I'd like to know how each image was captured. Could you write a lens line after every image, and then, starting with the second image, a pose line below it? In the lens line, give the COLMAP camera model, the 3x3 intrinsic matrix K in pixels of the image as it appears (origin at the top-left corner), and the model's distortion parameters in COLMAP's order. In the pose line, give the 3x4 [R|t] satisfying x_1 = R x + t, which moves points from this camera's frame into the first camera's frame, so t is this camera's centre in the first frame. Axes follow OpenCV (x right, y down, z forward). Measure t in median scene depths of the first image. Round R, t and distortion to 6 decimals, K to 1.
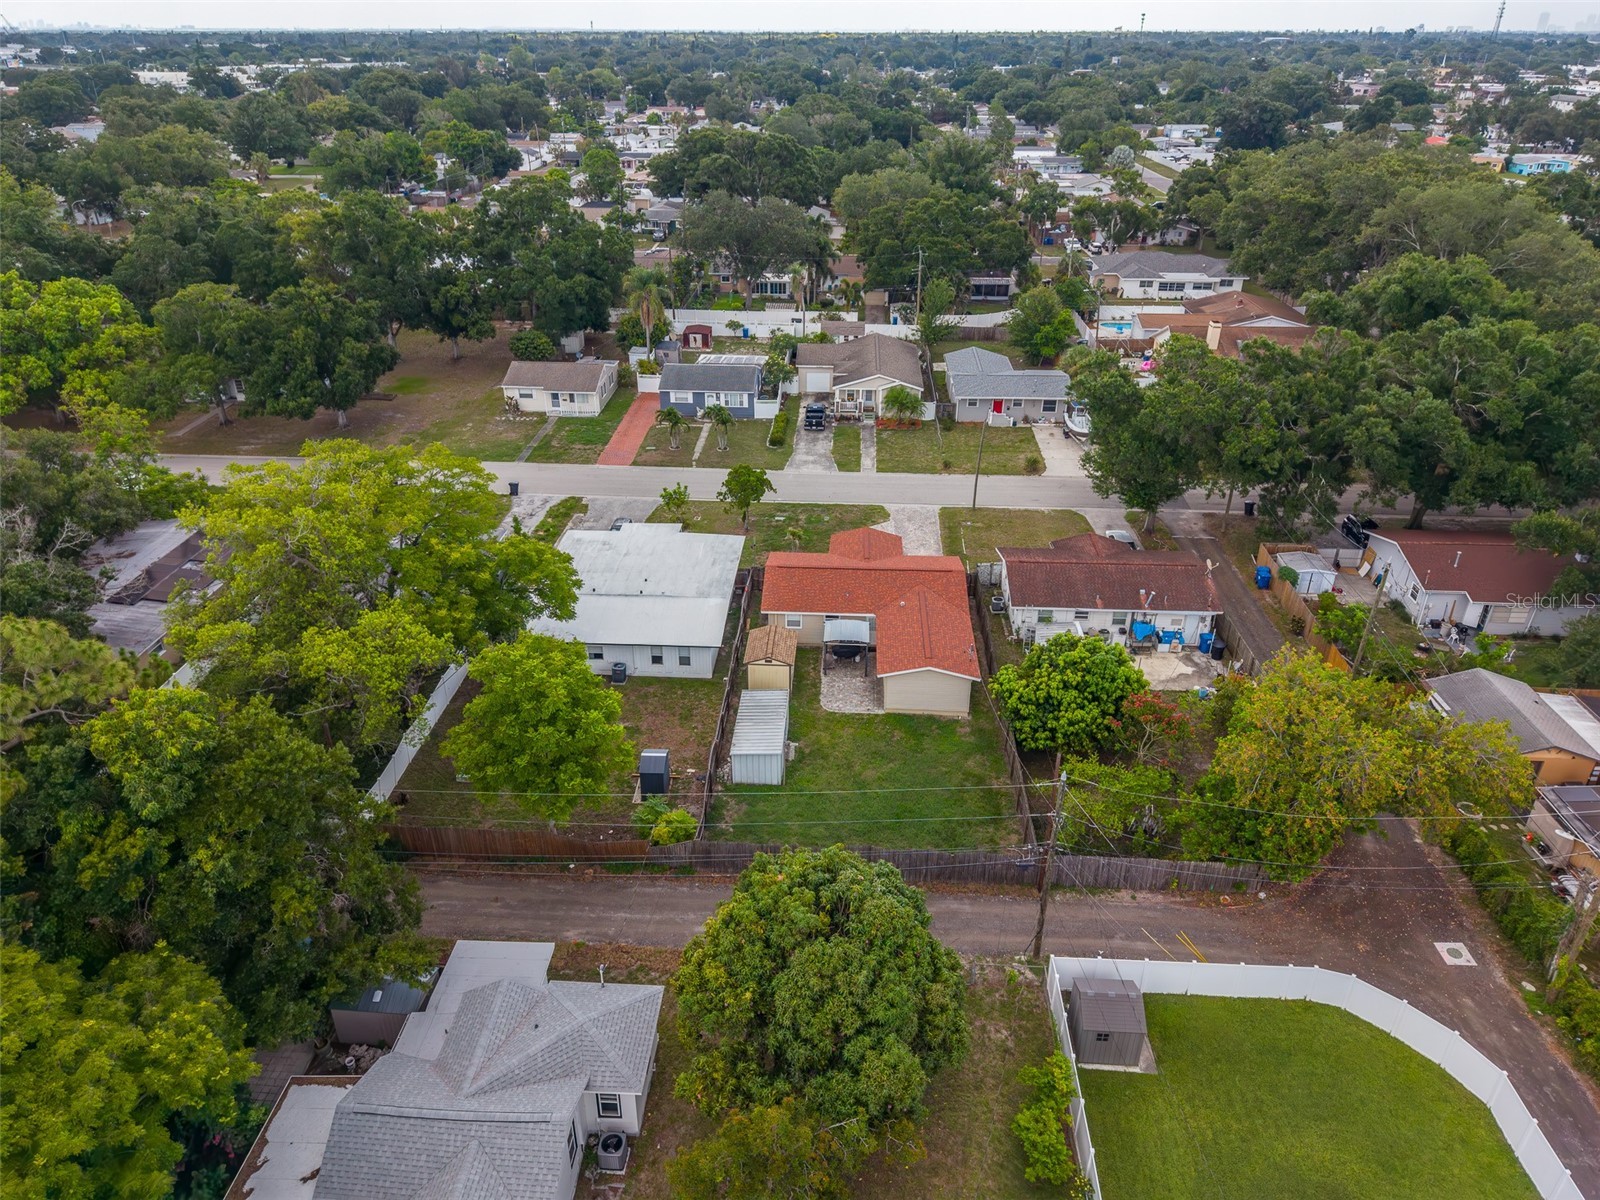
lens RADIAL K [[1071.9, 0, 802.8], [0, 1071.9, 598.6], [0, 0, 1]] dist [0.053031, -0.071271]
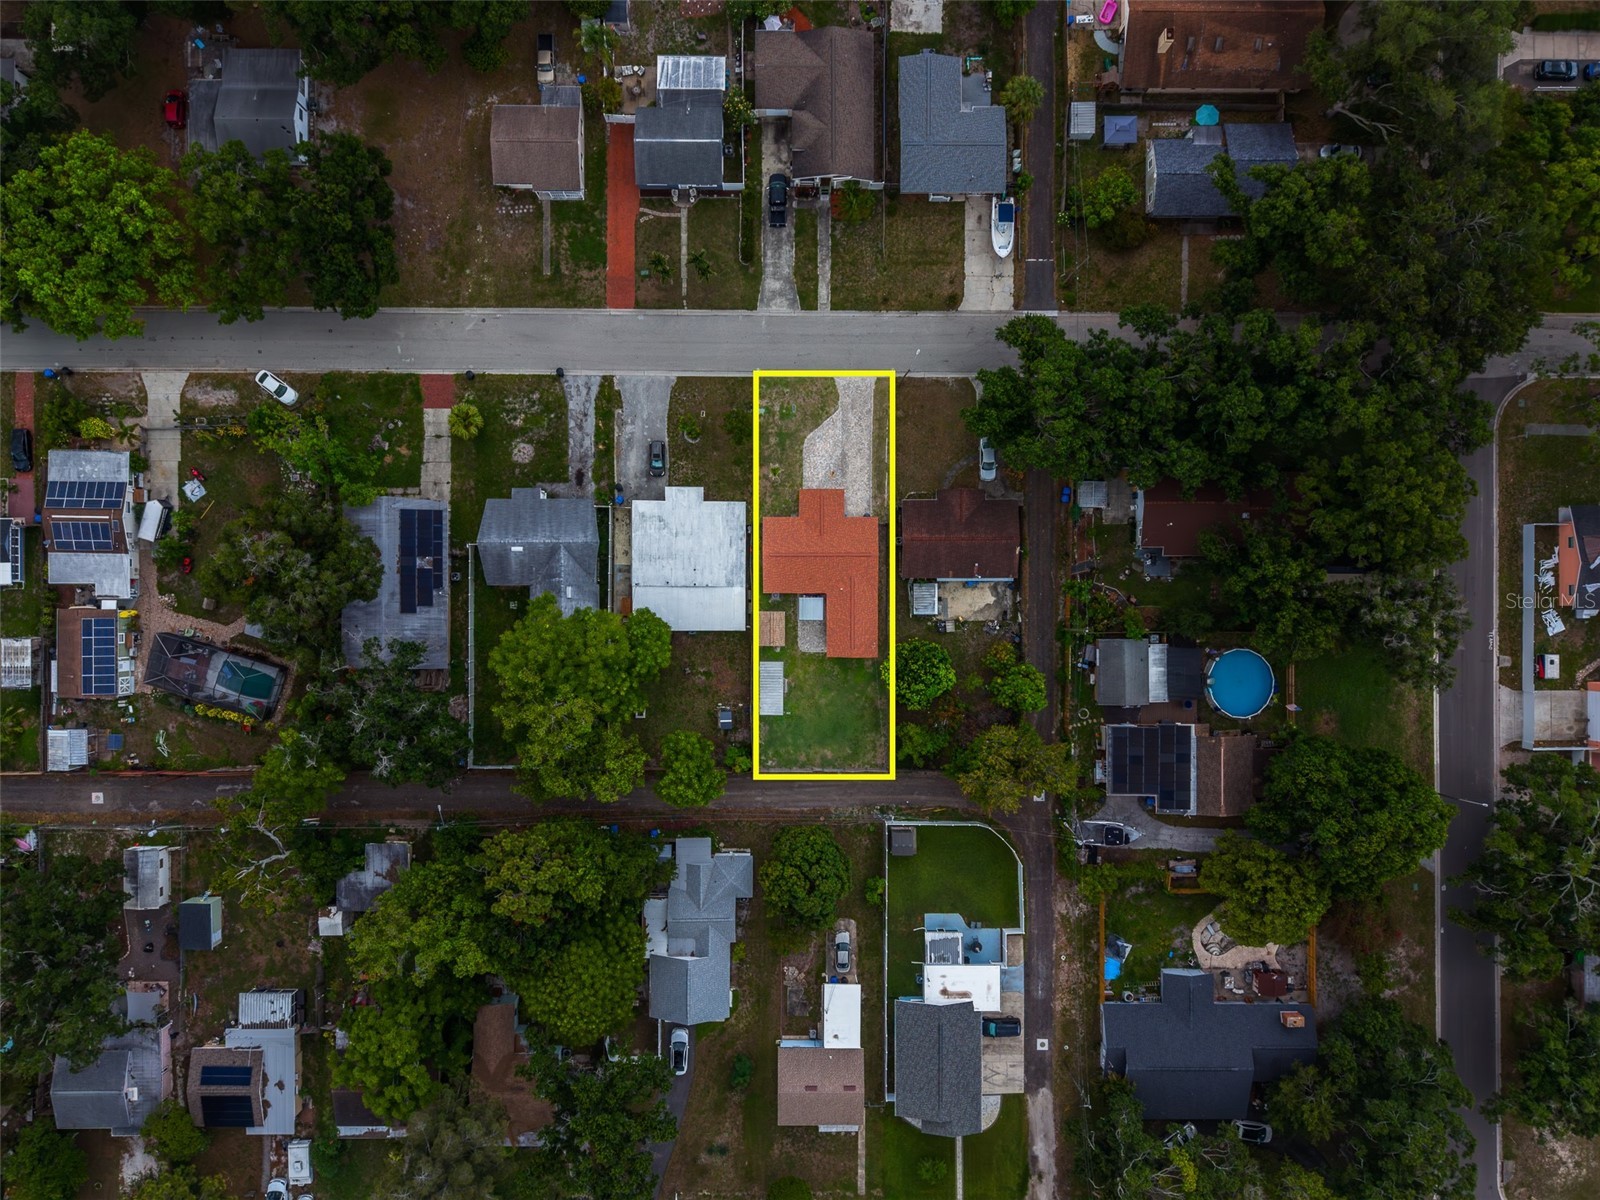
lens RADIAL K [[1091.0, 0, 796.3], [0, 1091.0, 614.6], [0, 0, 1]] dist [0.032892, -0.041717]
pose [[0.998654, -0.049857, 0.014305, -0.007686], [0.010019, 0.456012, 0.889917, -1.079496], [-0.050891, -0.888576, 0.455898, 0.085015]]
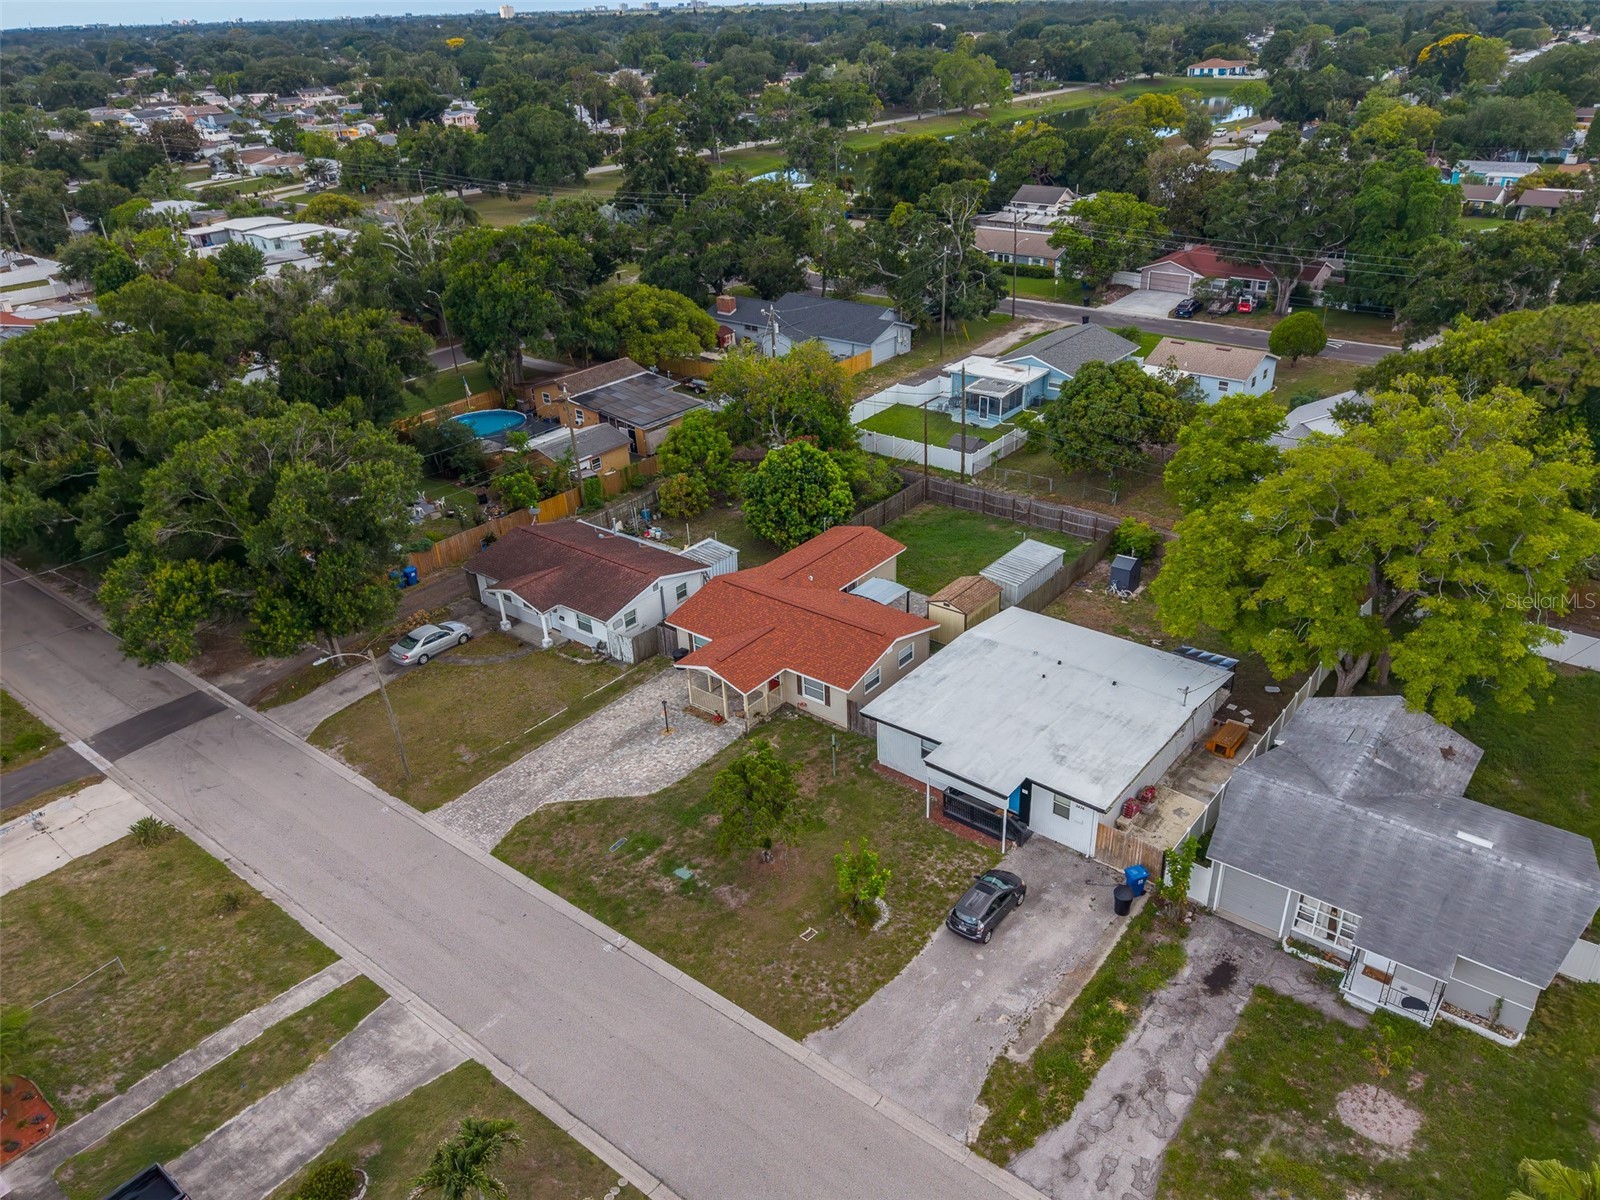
lens RADIAL K [[1151.4, 0, 821.8], [0, 1151.4, 597.6], [0, 0, 1]] dist [0.046125, -0.056138]
pose [[-0.816720, -0.245523, 0.522194, -0.301762], [0.294235, 0.601278, 0.742894, -0.494879], [-0.496382, 0.760384, -0.418834, 0.960831]]
